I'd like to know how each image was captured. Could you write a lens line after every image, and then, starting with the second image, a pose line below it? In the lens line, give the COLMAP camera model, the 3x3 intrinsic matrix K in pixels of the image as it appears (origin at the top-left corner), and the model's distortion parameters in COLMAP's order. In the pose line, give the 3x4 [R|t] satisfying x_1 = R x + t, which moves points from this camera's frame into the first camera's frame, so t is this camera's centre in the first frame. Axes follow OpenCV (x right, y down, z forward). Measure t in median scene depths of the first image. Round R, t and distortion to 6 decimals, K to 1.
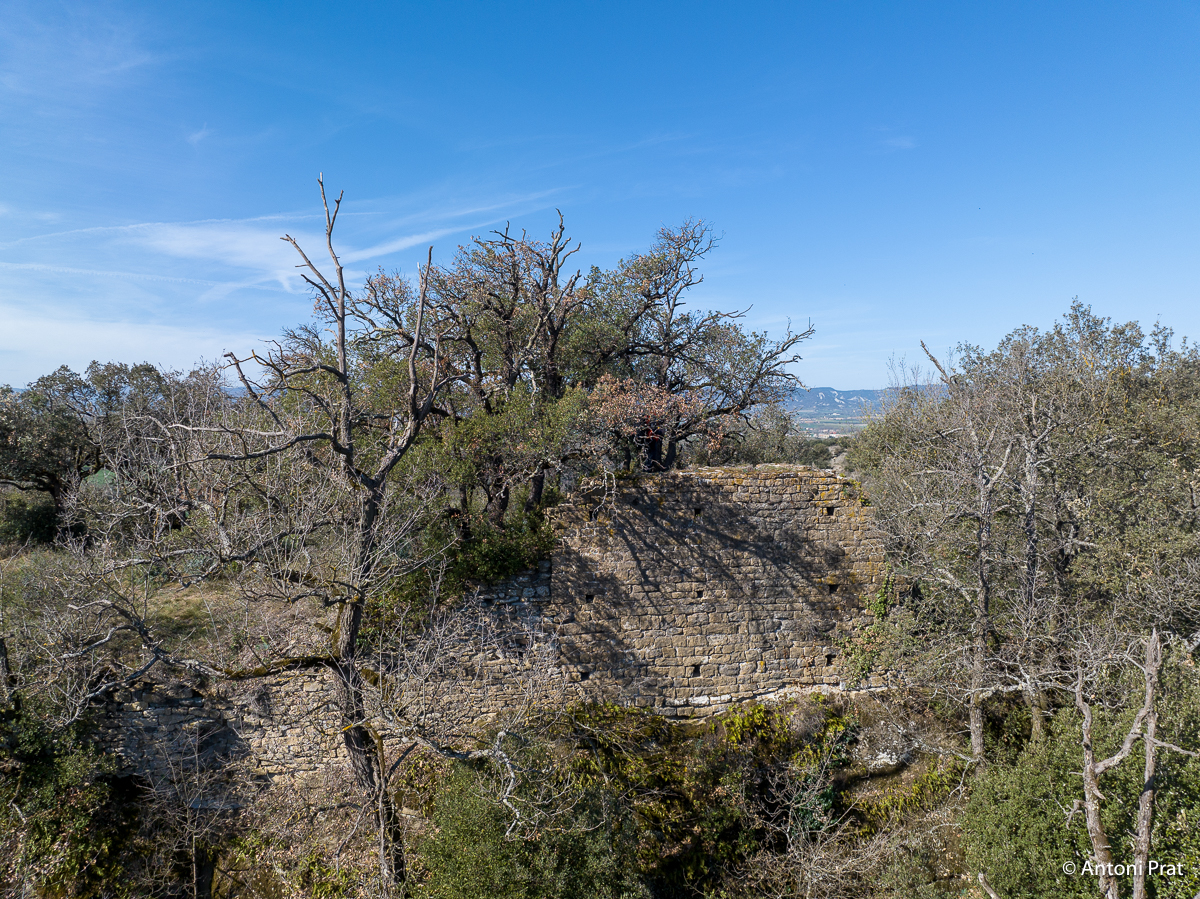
lens RADIAL K [[848.2, 0, 599.9], [0, 848.2, 451.3], [0, 0, 1]] dist [-0.053805, 0.026991]
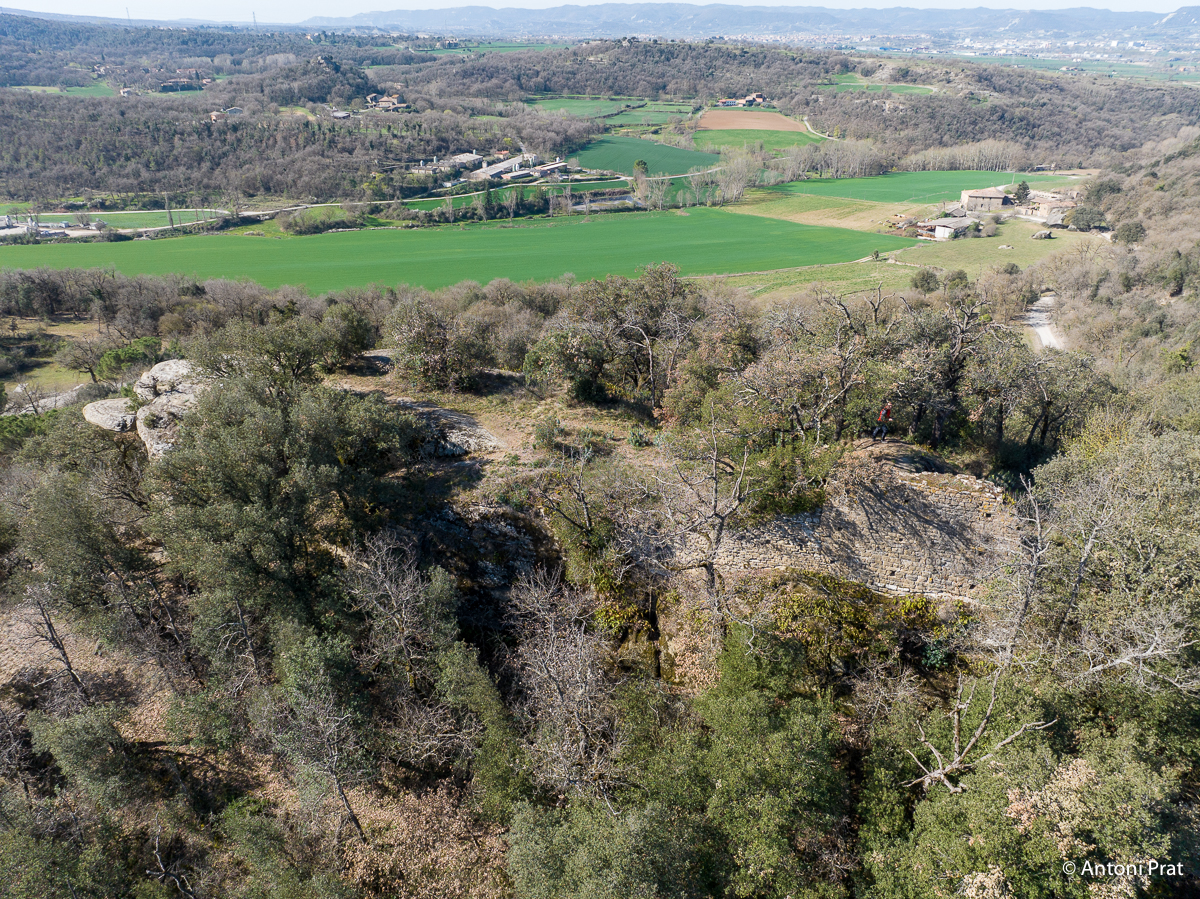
lens RADIAL K [[848.2, 0, 599.9], [0, 848.2, 450.7], [0, 0, 1]] dist [-0.053805, 0.026991]
pose [[0.867779, 0.224978, -0.443107, 0.324104], [-0.011220, 0.900296, 0.435133, -0.817595], [0.496823, -0.372628, 0.783783, -0.721343]]
